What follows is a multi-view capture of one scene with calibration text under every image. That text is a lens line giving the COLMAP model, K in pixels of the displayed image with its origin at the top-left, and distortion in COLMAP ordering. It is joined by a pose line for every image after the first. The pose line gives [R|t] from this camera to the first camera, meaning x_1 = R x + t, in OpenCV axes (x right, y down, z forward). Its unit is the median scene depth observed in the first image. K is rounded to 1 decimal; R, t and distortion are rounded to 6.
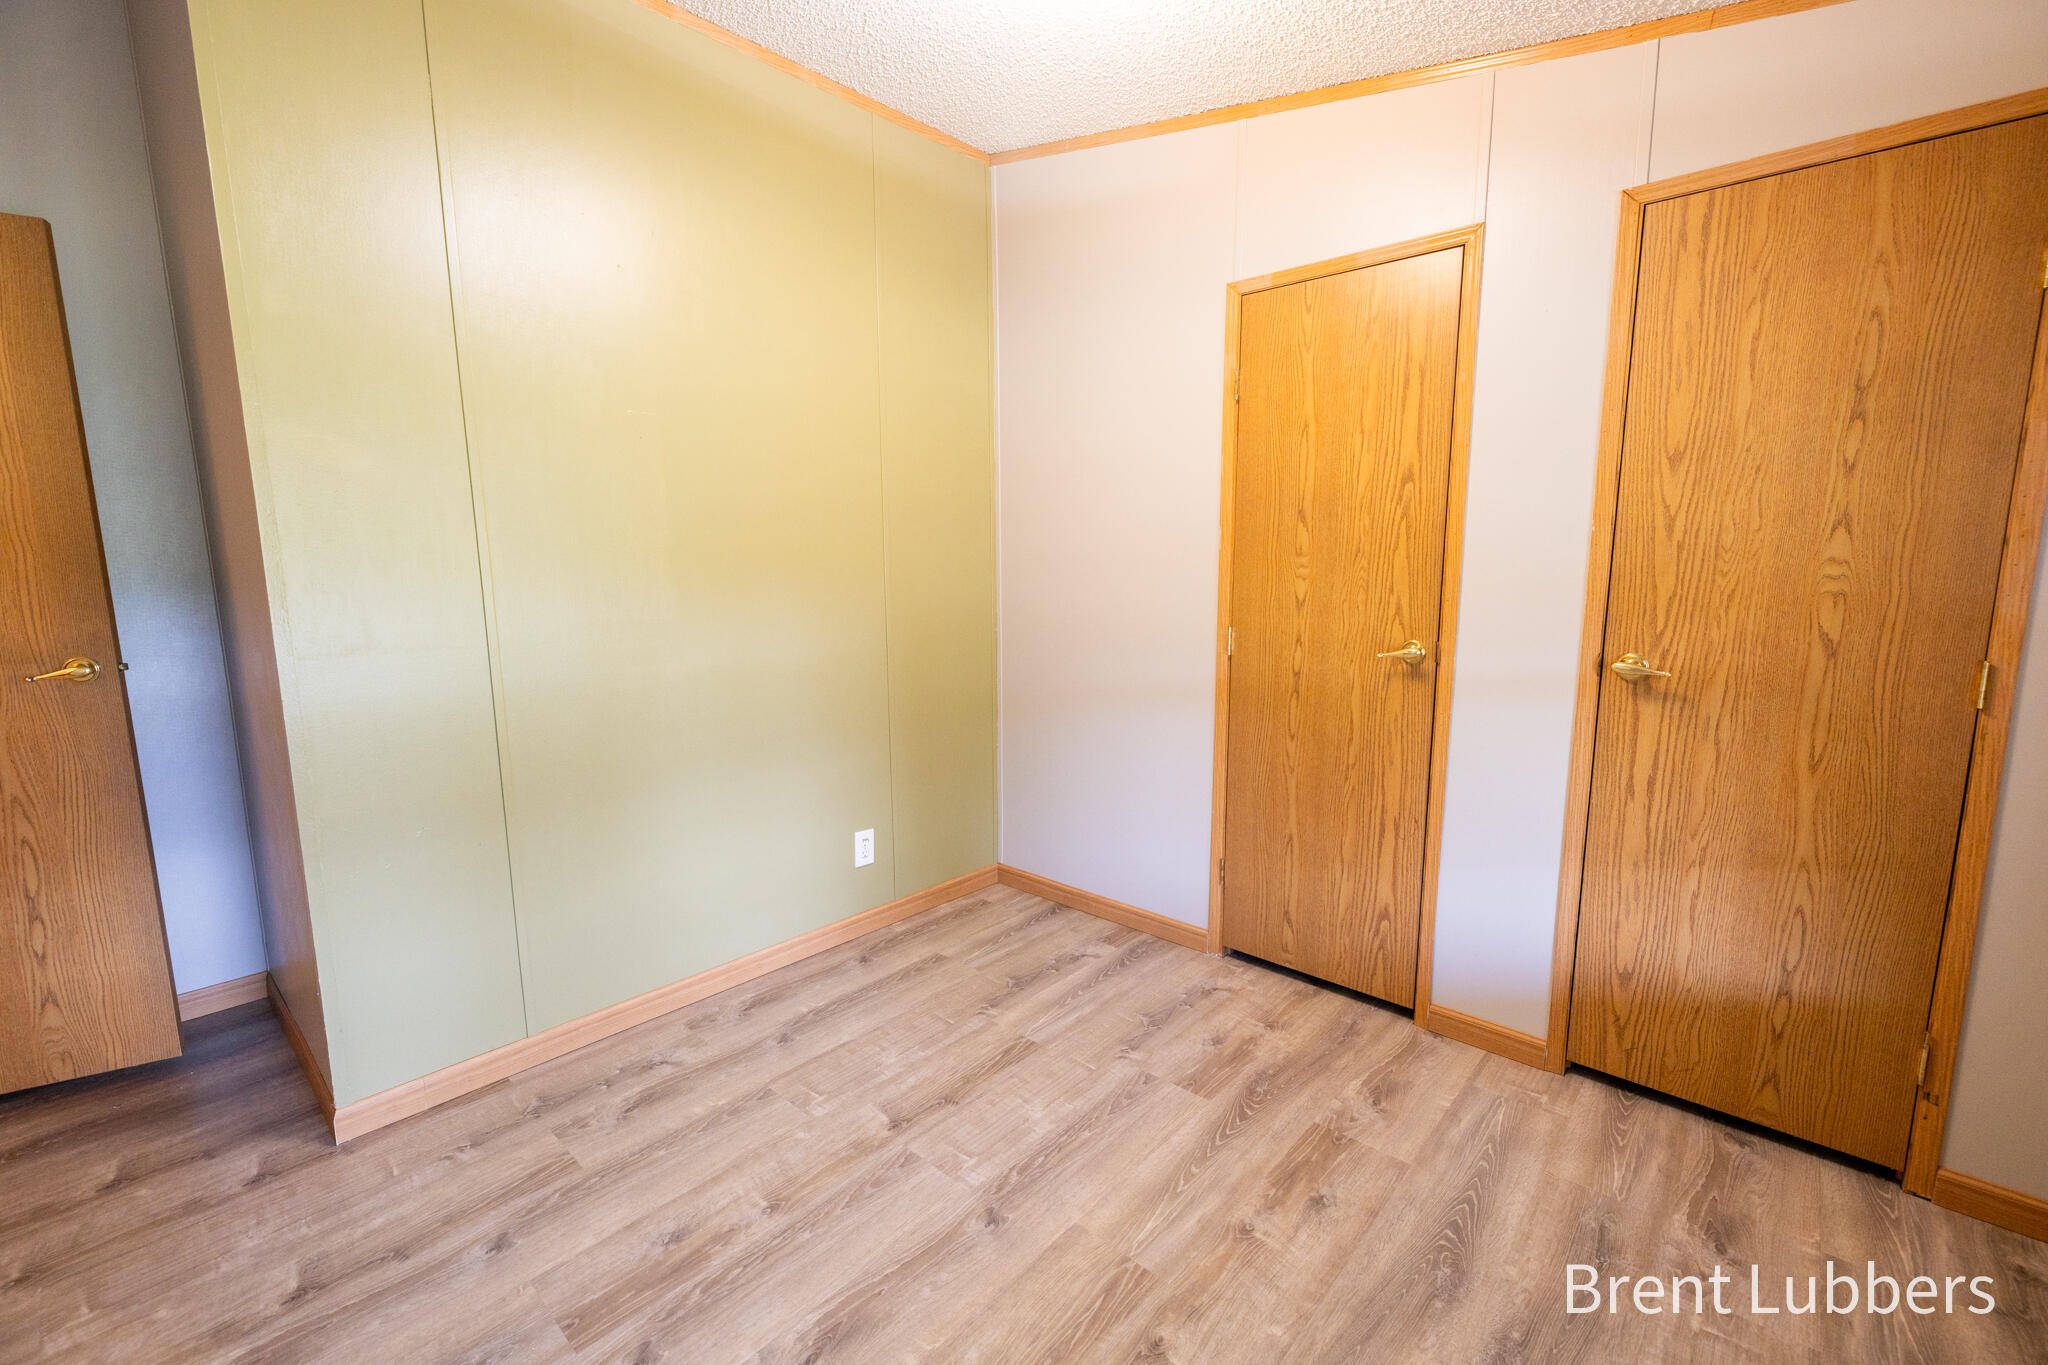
lens RADIAL K [[856.6, 0, 1018.7], [0, 856.6, 680.1], [0, 0, 1]] dist [0.000574, -0.000310]
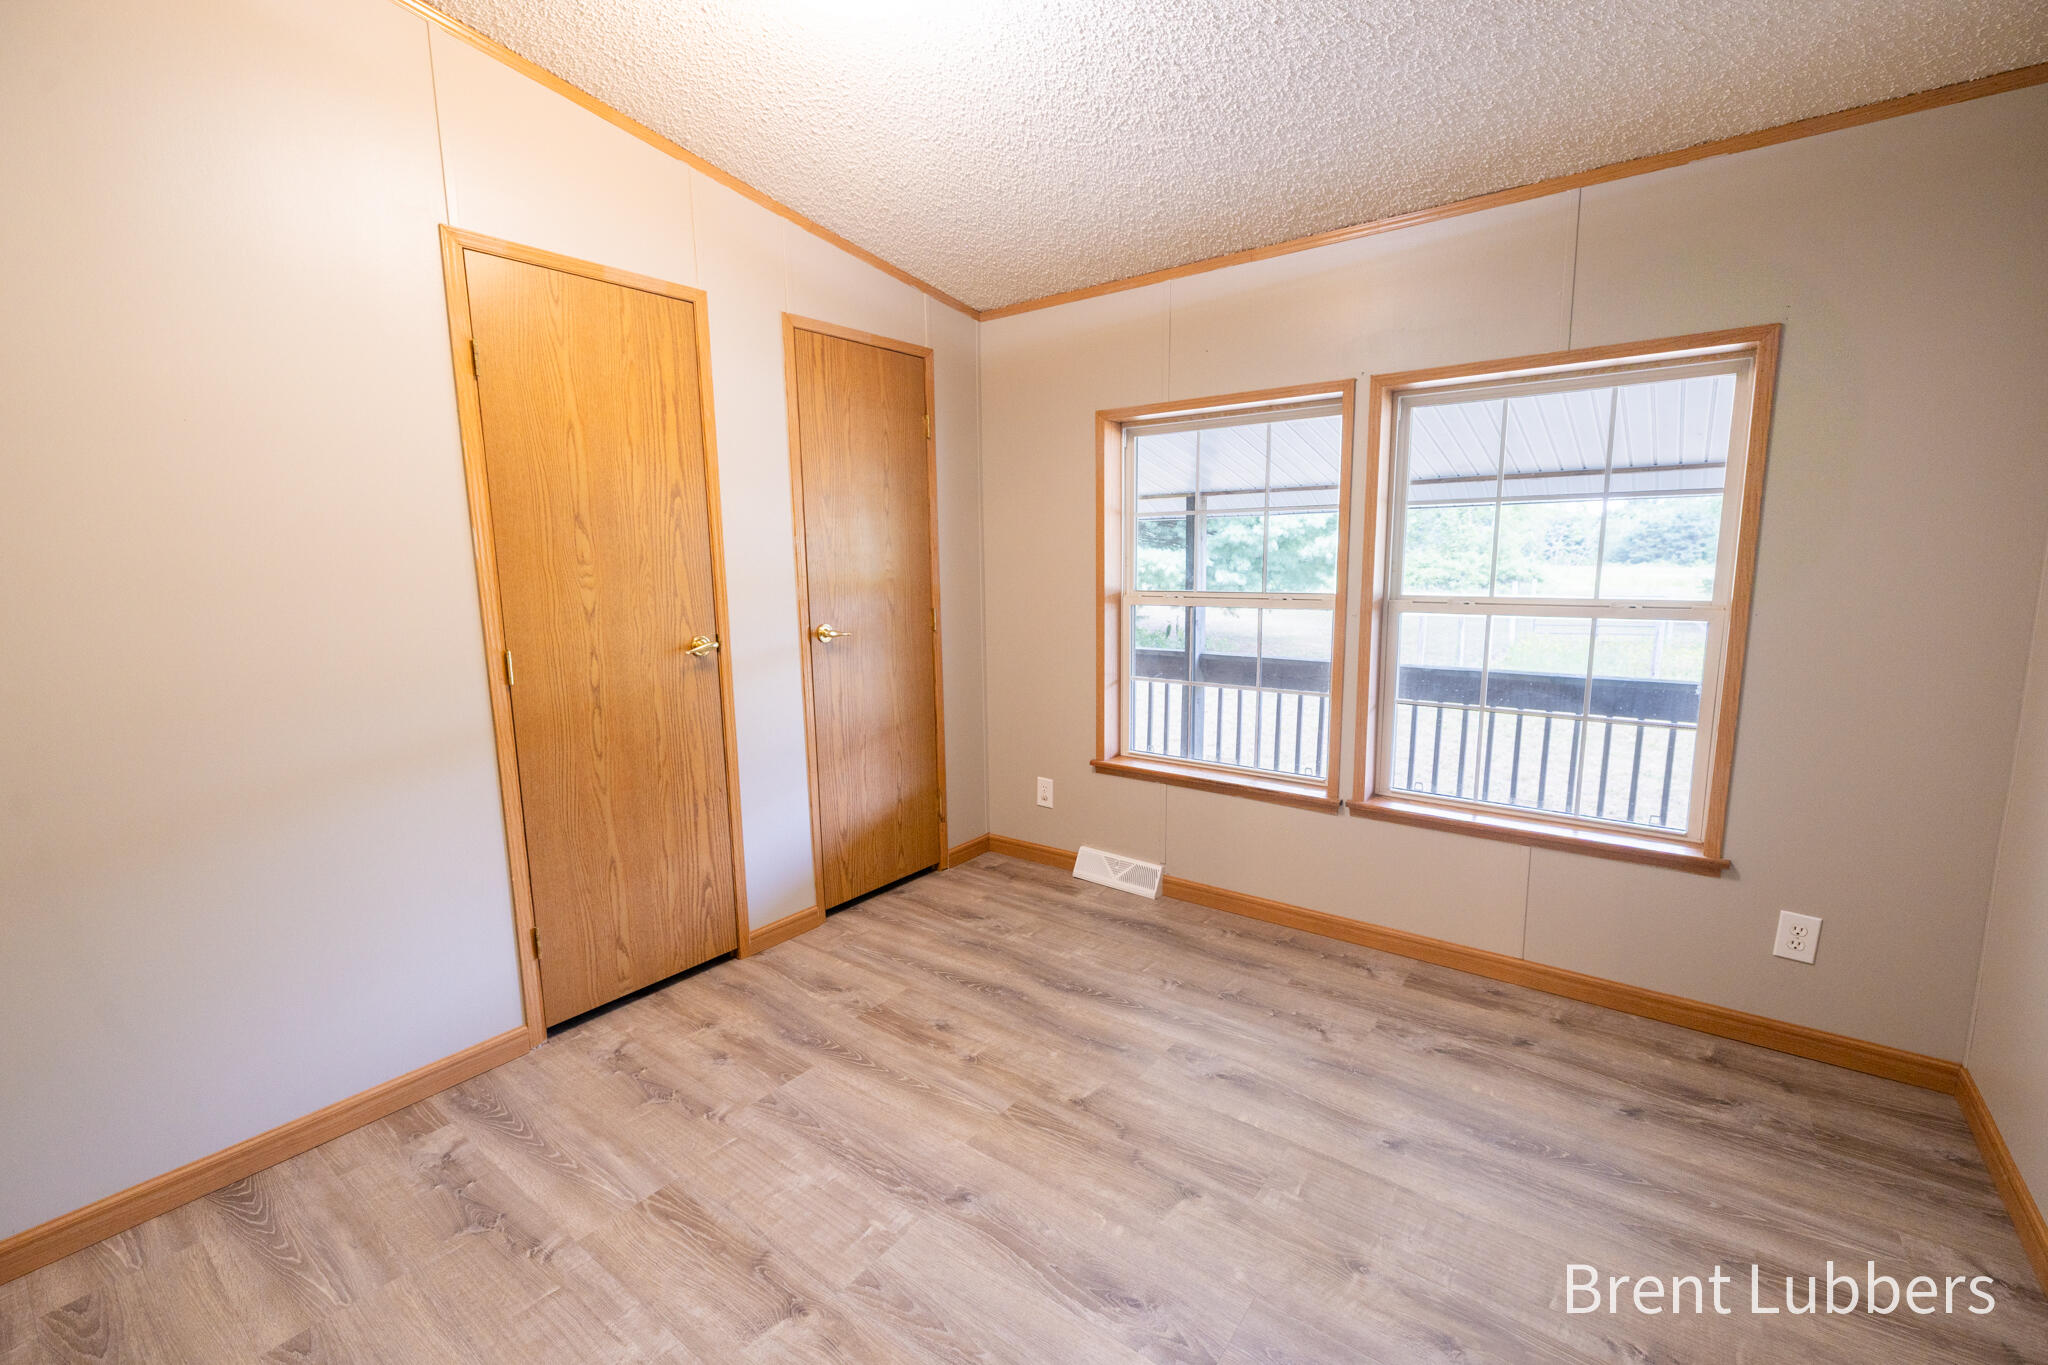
lens RADIAL K [[899.8, 0, 1004.3], [0, 899.8, 685.2], [0, 0, 1]] dist [0.002656, 0.000133]
pose [[-0.089314, -0.137699, 0.986439, -0.772982], [0.158193, 0.975864, 0.150546, -0.099188], [-0.983361, 0.169493, -0.065375, 0.690178]]
